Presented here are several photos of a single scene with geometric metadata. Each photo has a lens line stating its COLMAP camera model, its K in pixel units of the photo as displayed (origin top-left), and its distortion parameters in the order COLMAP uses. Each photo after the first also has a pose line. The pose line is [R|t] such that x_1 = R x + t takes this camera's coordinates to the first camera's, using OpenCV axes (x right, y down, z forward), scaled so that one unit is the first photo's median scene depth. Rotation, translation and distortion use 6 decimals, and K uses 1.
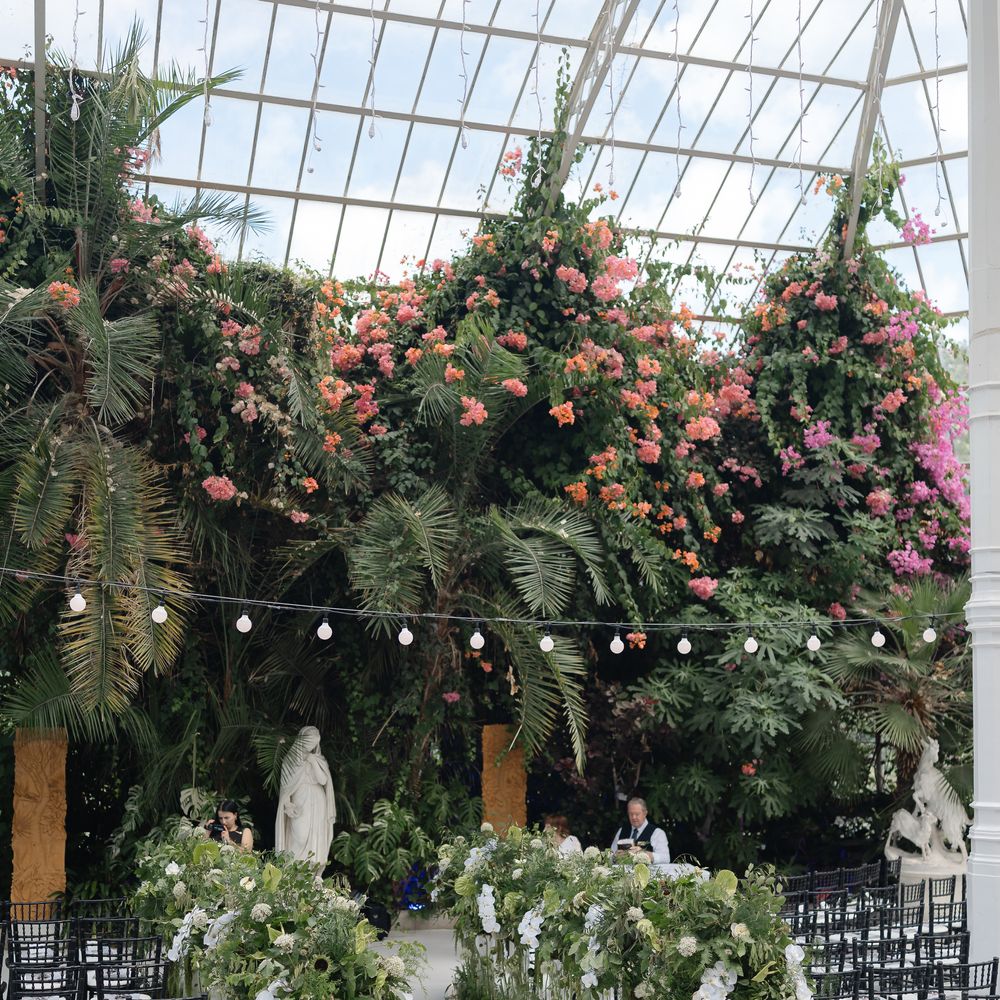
lens RADIAL K [[1383.1, 0, 500.0], [0, 1383.1, 552.5], [0, 0, 1]] dist [0.058215, -0.108370]
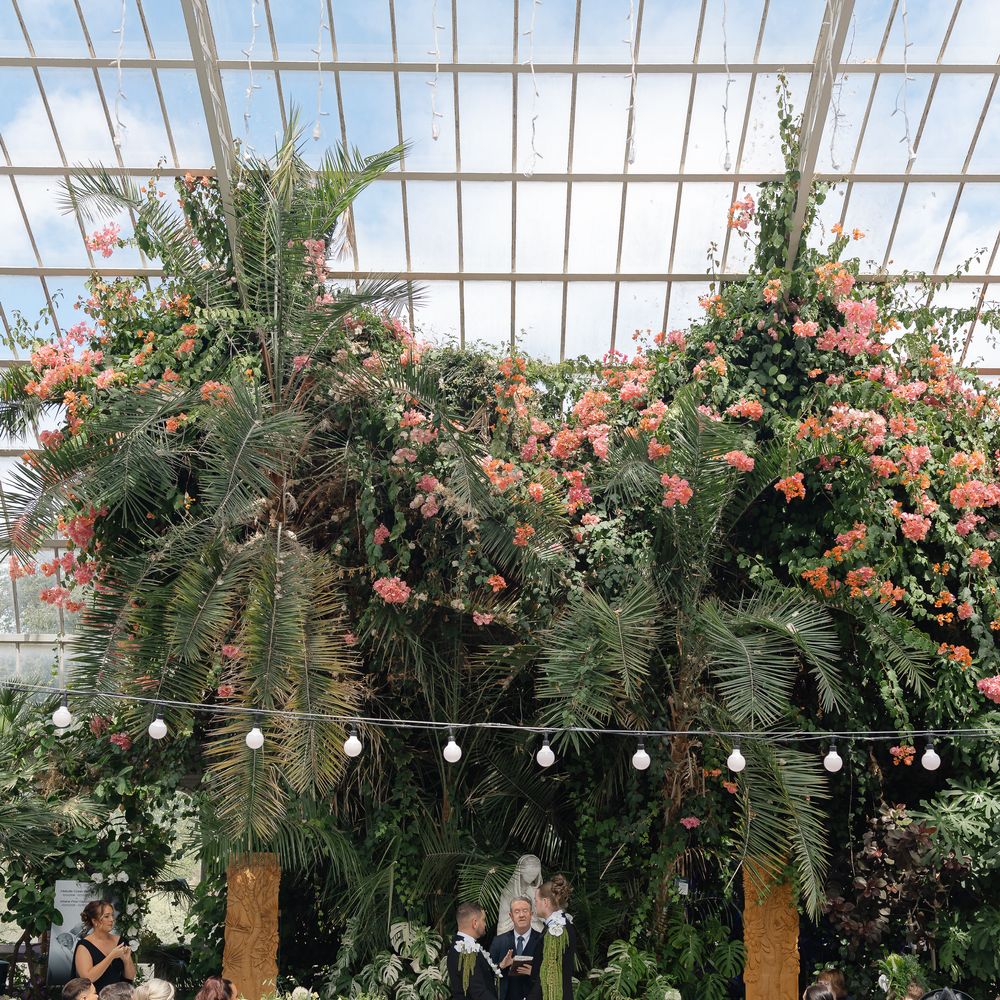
lens RADIAL K [[1383.1, 0, 500.0], [0, 1383.1, 552.5], [0, 0, 1]] dist [0.058215, -0.108370]
pose [[0.955813, -0.050805, -0.289551, 0.113038], [0.027385, 0.996058, -0.084371, 0.006450], [0.292696, 0.072713, 0.953437, 0.129690]]
